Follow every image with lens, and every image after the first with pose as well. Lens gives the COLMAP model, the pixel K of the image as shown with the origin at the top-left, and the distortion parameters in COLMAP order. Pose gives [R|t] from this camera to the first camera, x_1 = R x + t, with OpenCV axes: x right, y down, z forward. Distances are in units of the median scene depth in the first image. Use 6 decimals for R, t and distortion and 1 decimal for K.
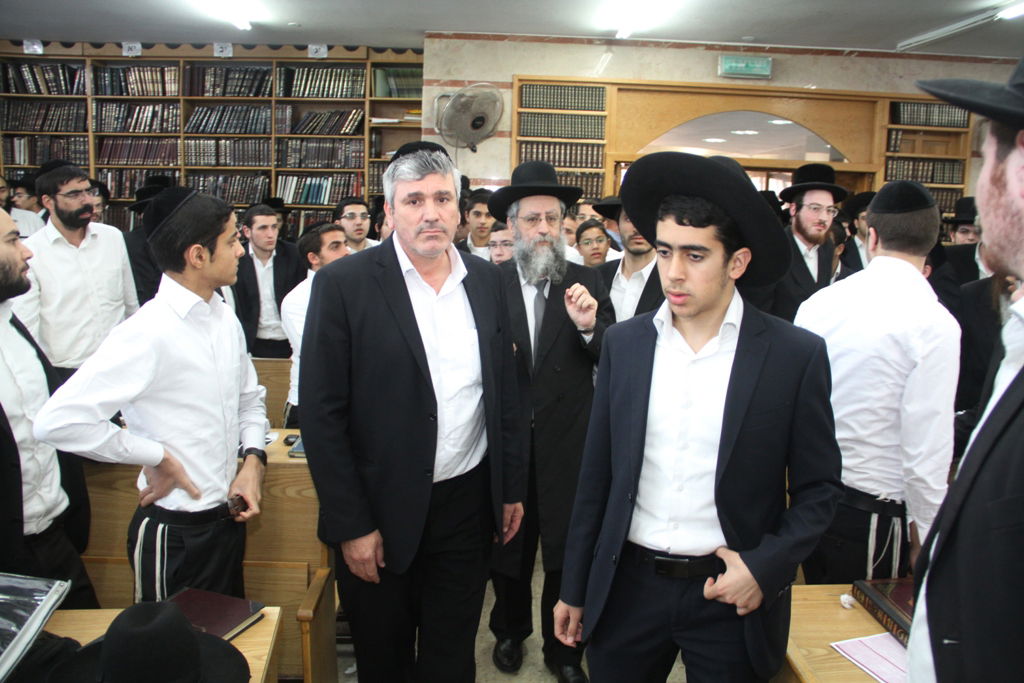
lens RADIAL K [[847.1, 0, 511.4], [0, 847.1, 349.6], [0, 0, 1]] dist [-0.165018, 0.120396]
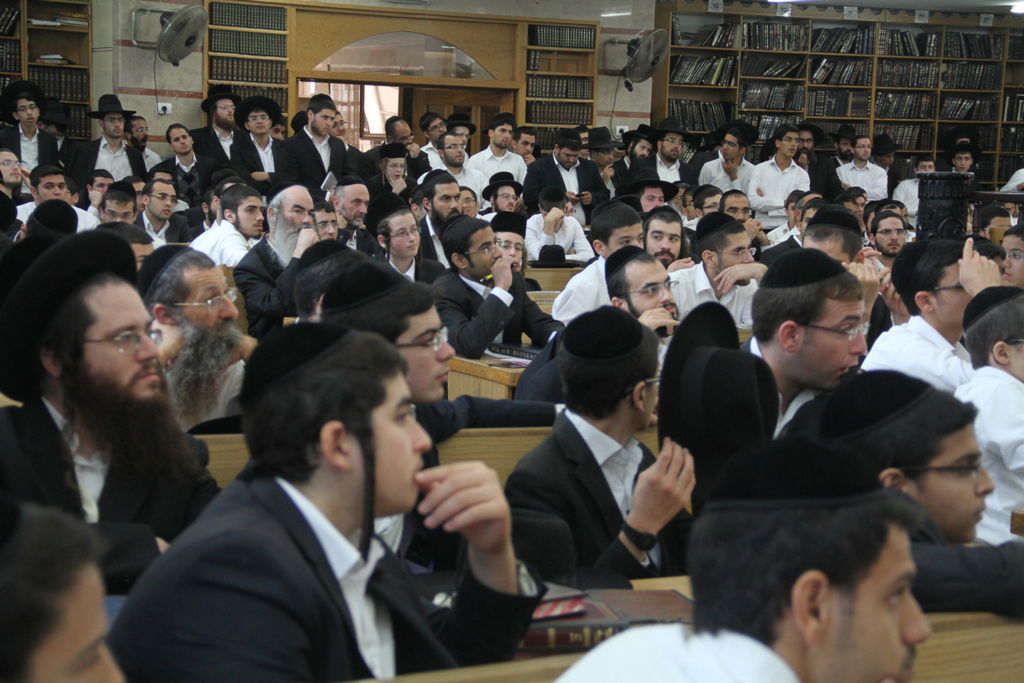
lens RADIAL K [[2077.3, 0, 510.1], [0, 2077.3, 340.3], [0, 0, 1]] dist [0.291785, 0.000000]
pose [[0.899349, -0.033576, 0.435939, -0.815275], [0.060640, 0.996990, -0.048313, 0.260896], [-0.433005, 0.069885, 0.898678, -1.522893]]
